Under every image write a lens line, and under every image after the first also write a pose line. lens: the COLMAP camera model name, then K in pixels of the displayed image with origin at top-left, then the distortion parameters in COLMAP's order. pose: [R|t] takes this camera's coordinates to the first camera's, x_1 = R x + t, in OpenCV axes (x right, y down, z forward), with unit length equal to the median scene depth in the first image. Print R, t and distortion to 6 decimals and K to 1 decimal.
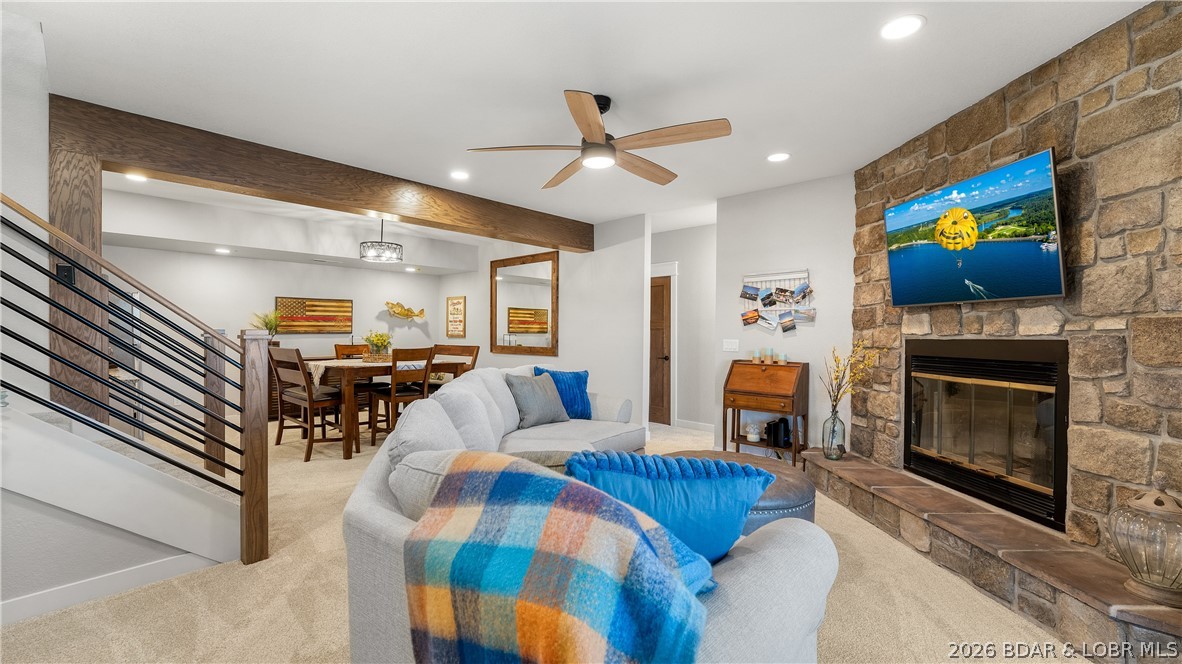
lens RADIAL K [[492.3, 0, 581.5], [0, 492.3, 337.0], [0, 0, 1]] dist [-0.000584, -0.000042]
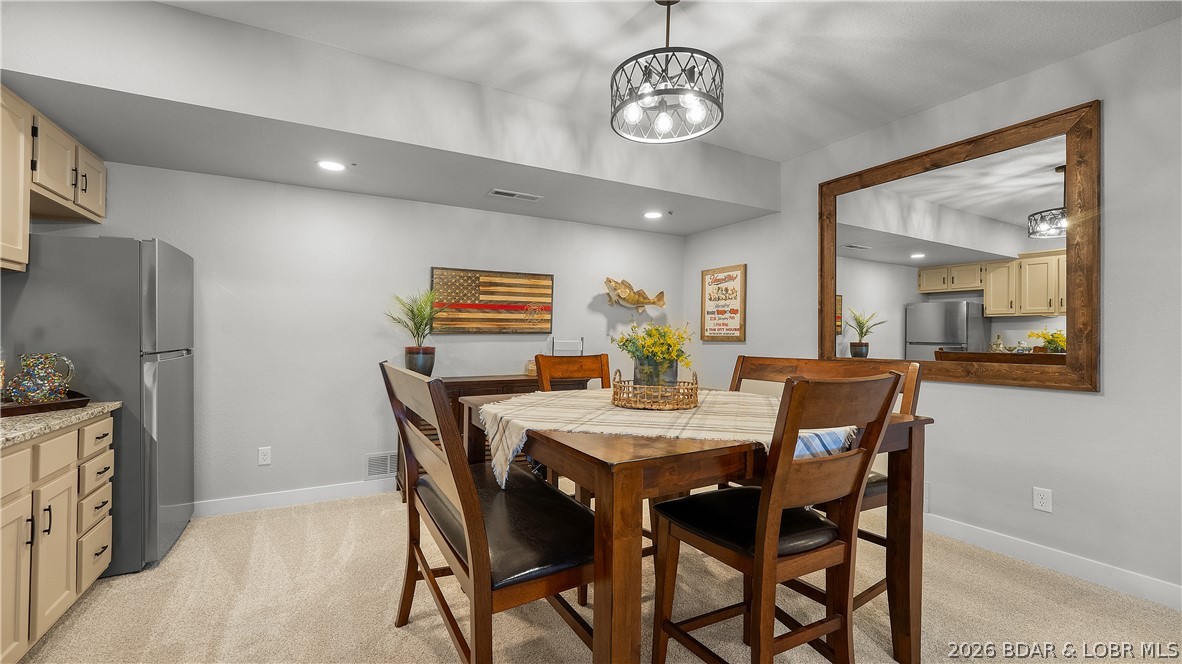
lens RADIAL K [[492.3, 0, 581.5], [0, 492.3, 337.0], [0, 0, 1]] dist [-0.000584, -0.000042]
pose [[0.952839, -0.001239, -0.303475, -0.262292], [-0.002502, 0.999926, -0.011939, 0.003163], [0.303467, 0.012135, 0.952765, 0.470952]]
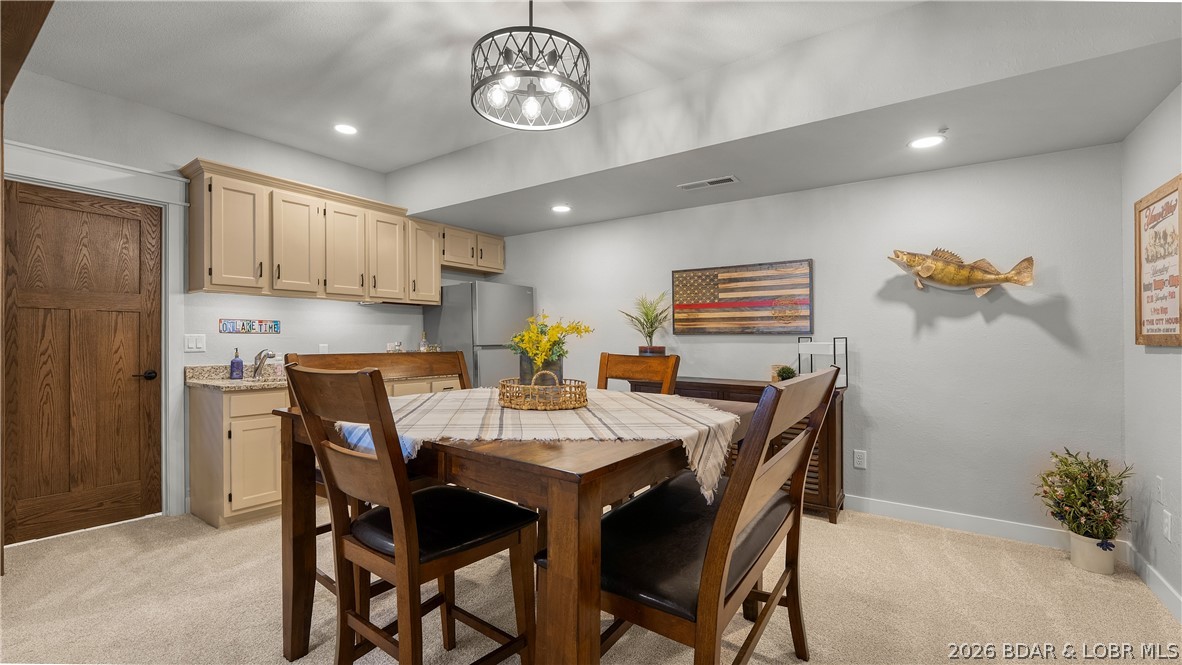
lens RADIAL K [[492.3, 0, 581.5], [0, 492.3, 337.5], [0, 0, 1]] dist [-0.000584, -0.000042]
pose [[0.150788, -0.001520, -0.988565, -0.050391], [-0.012486, 0.999916, -0.003442, 0.000736], [0.988487, 0.012862, 0.150757, 0.726148]]
